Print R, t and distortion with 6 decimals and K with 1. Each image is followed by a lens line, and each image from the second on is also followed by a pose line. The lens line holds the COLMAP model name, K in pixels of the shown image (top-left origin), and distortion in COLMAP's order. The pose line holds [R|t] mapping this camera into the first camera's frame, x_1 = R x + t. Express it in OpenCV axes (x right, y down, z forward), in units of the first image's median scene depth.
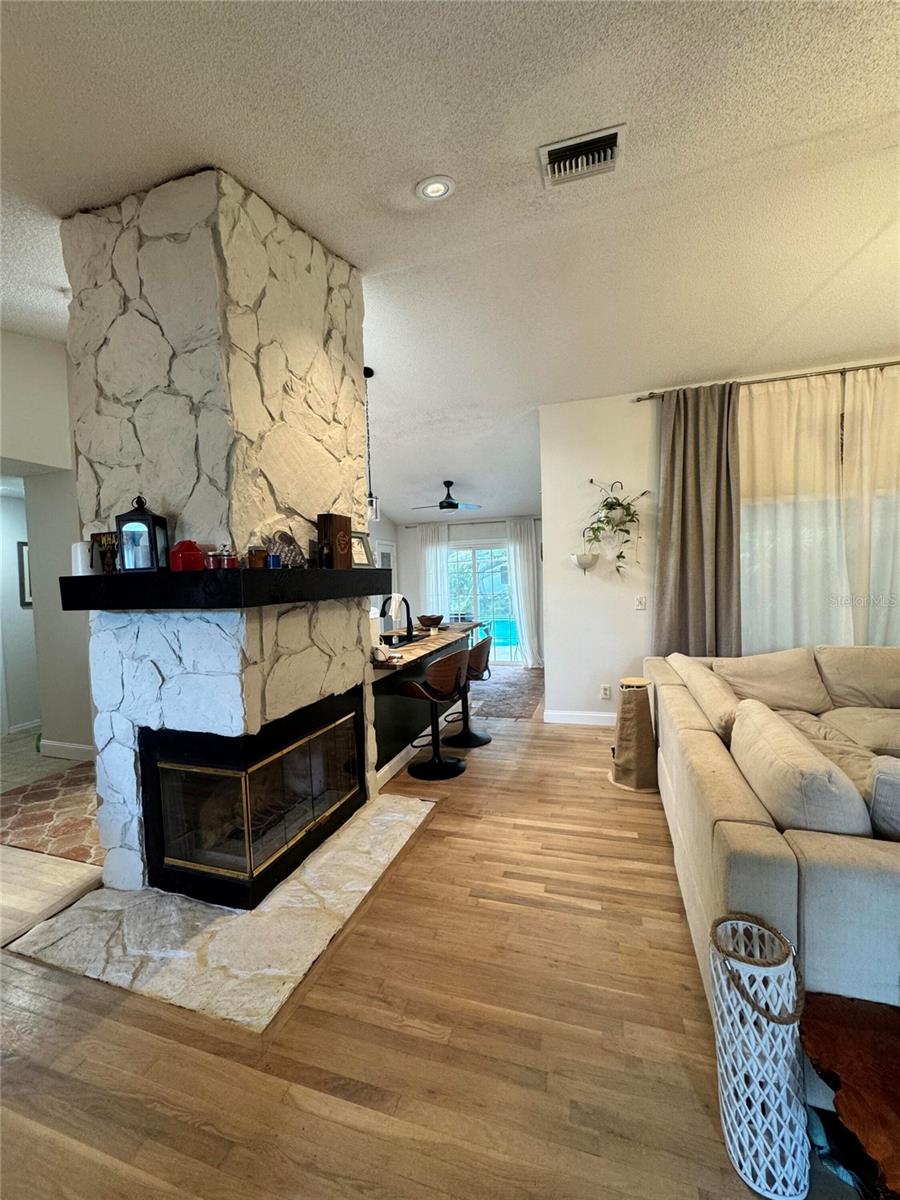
lens RADIAL K [[480.4, 0, 452.2], [0, 480.4, 597.9], [0, 0, 1]] dist [-0.002834, -0.000211]
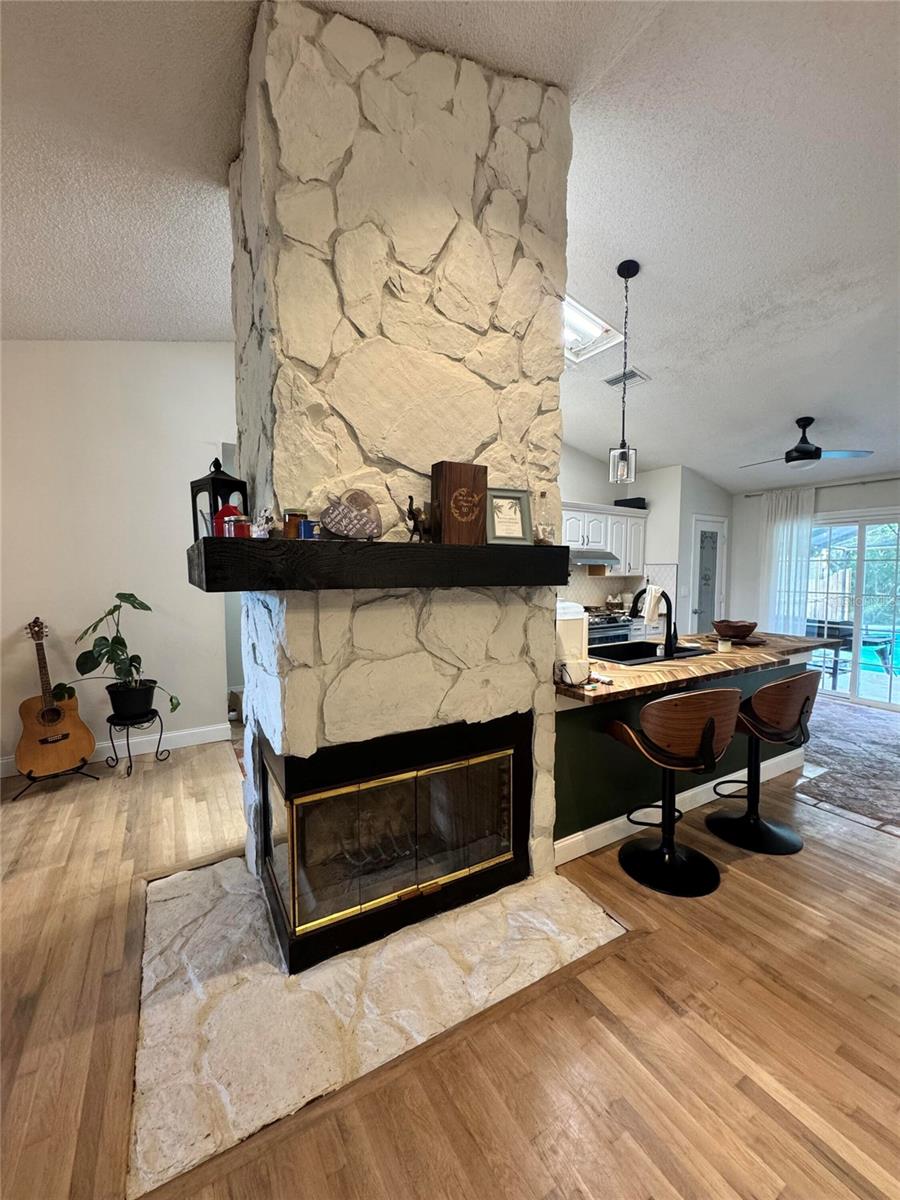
lens RADIAL K [[480.4, 0, 448.4], [0, 480.4, 598.5], [0, 0, 1]] dist [-0.002834, -0.000211]
pose [[0.742554, 0.074458, -0.665635, 0.186498], [-0.053245, 0.997219, 0.052151, -0.016001], [0.667666, -0.003283, 0.744453, 0.431856]]
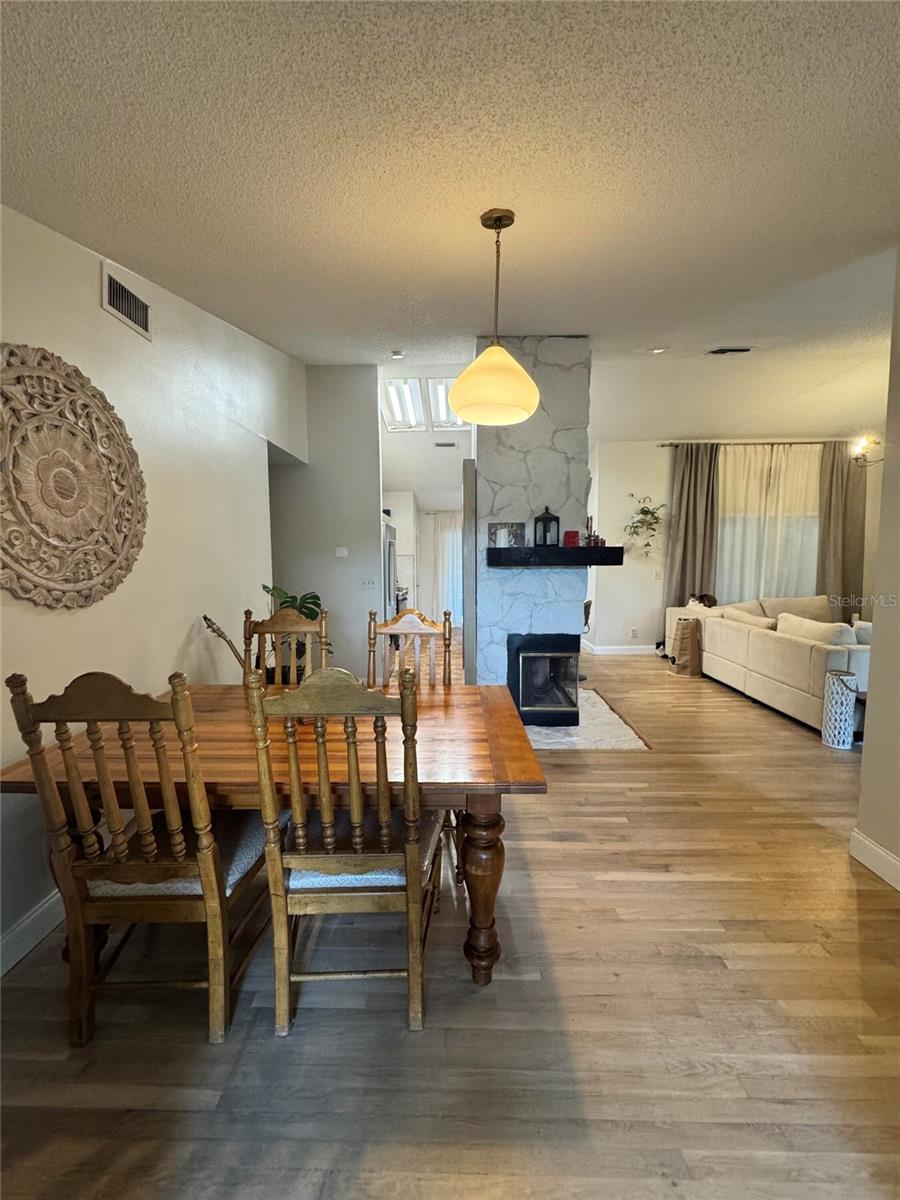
lens RADIAL K [[480.4, 0, 456.3], [0, 480.4, 599.1], [0, 0, 1]] dist [-0.002834, -0.000211]
pose [[0.957876, 0.000196, 0.287182, -1.056774], [-0.011042, 0.999285, 0.036148, 0.060973], [-0.286969, -0.037797, 0.957194, -0.494261]]
